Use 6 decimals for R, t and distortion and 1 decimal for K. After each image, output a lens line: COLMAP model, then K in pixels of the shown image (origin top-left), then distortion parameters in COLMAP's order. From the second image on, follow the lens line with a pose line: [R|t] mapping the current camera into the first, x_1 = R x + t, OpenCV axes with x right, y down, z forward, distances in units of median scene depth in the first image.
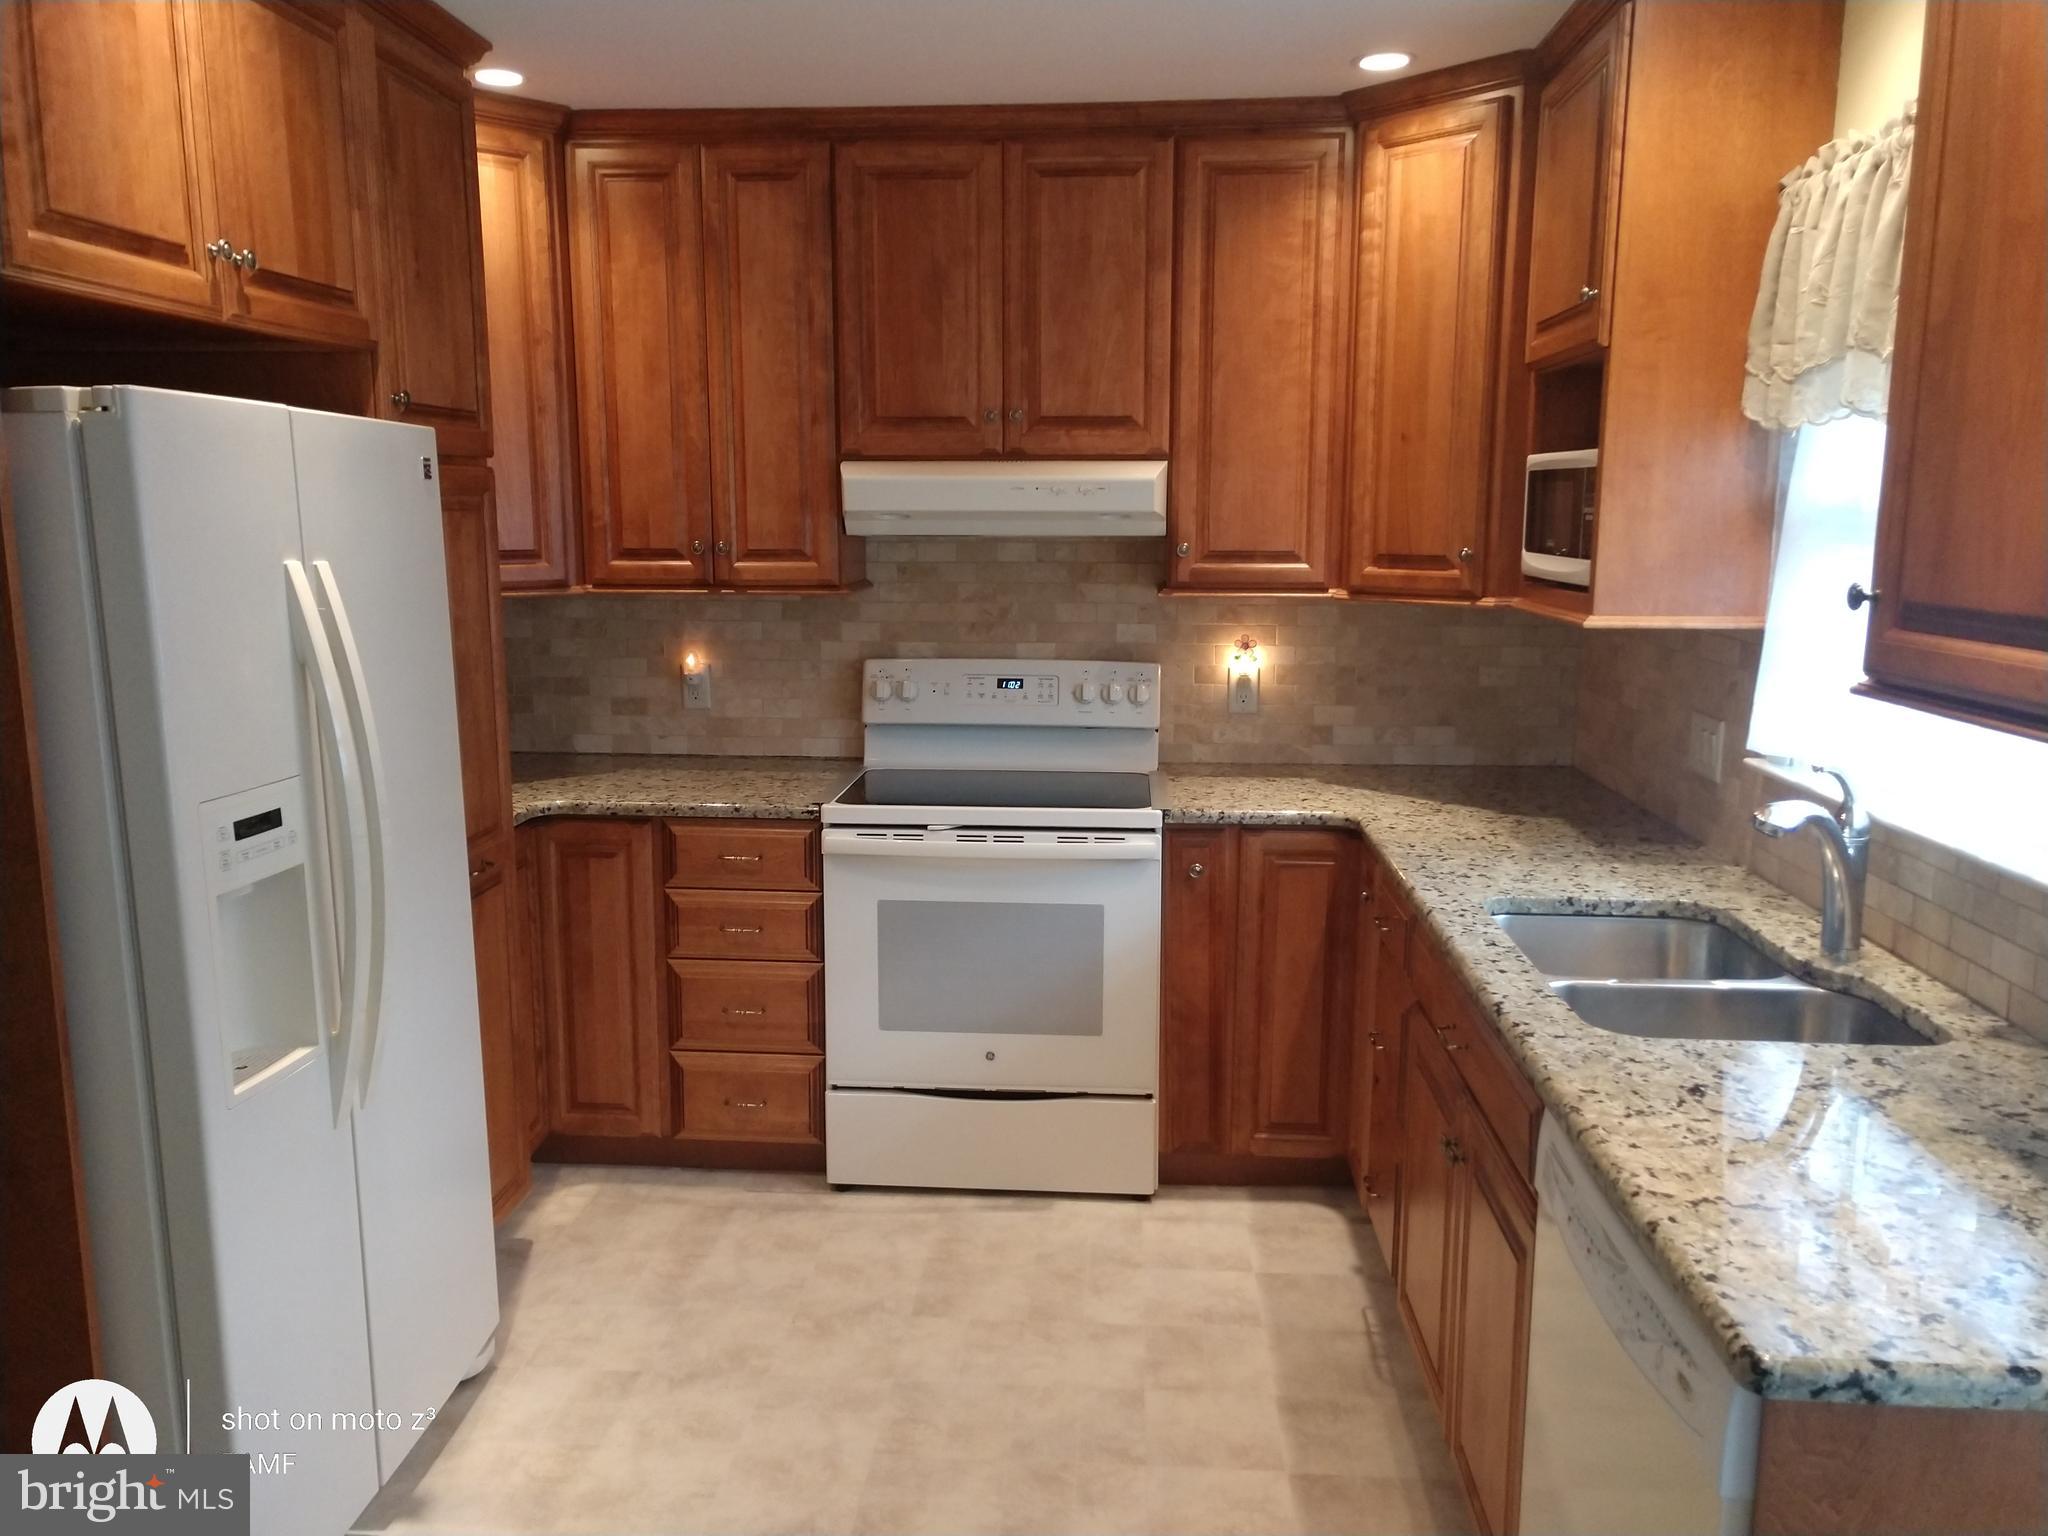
lens RADIAL K [[1561.7, 0, 1022.9], [0, 1561.7, 763.8], [0, 0, 1]] dist [0.007301, 0.020863]
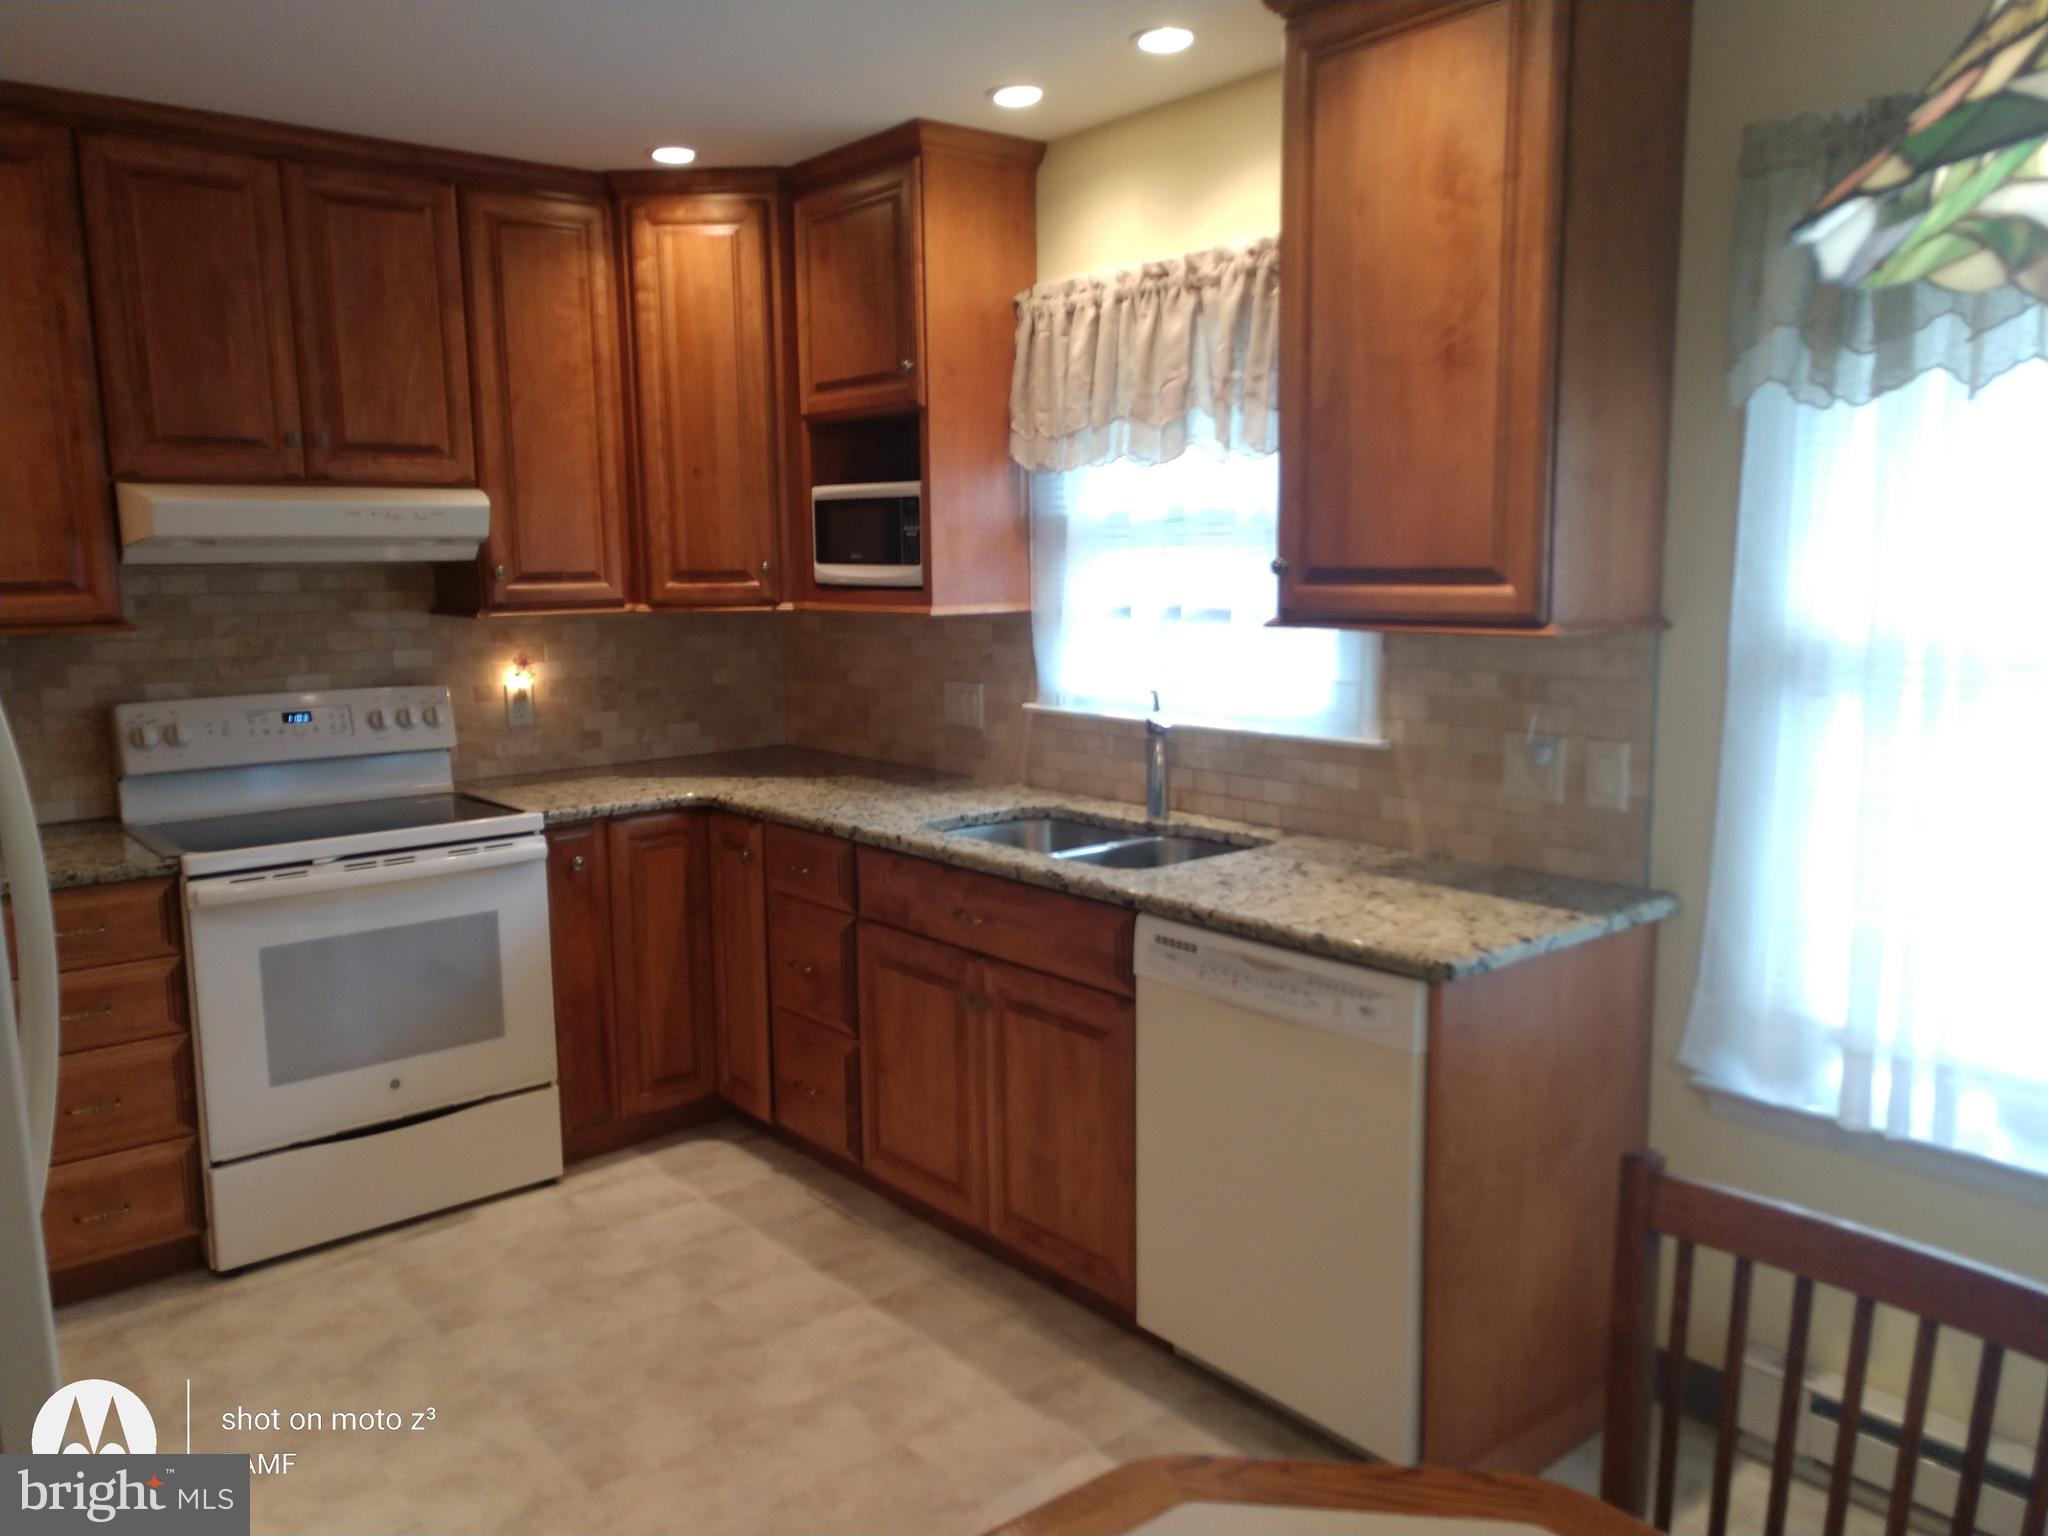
lens RADIAL K [[1561.7, 0, 1016.2], [0, 1561.7, 767.7], [0, 0, 1]] dist [0.007301, 0.020863]
pose [[0.716295, -0.107717, 0.689433, -0.405831], [0.126978, 0.991639, 0.023008, 0.015576], [-0.686147, 0.071062, 0.723984, -0.002163]]
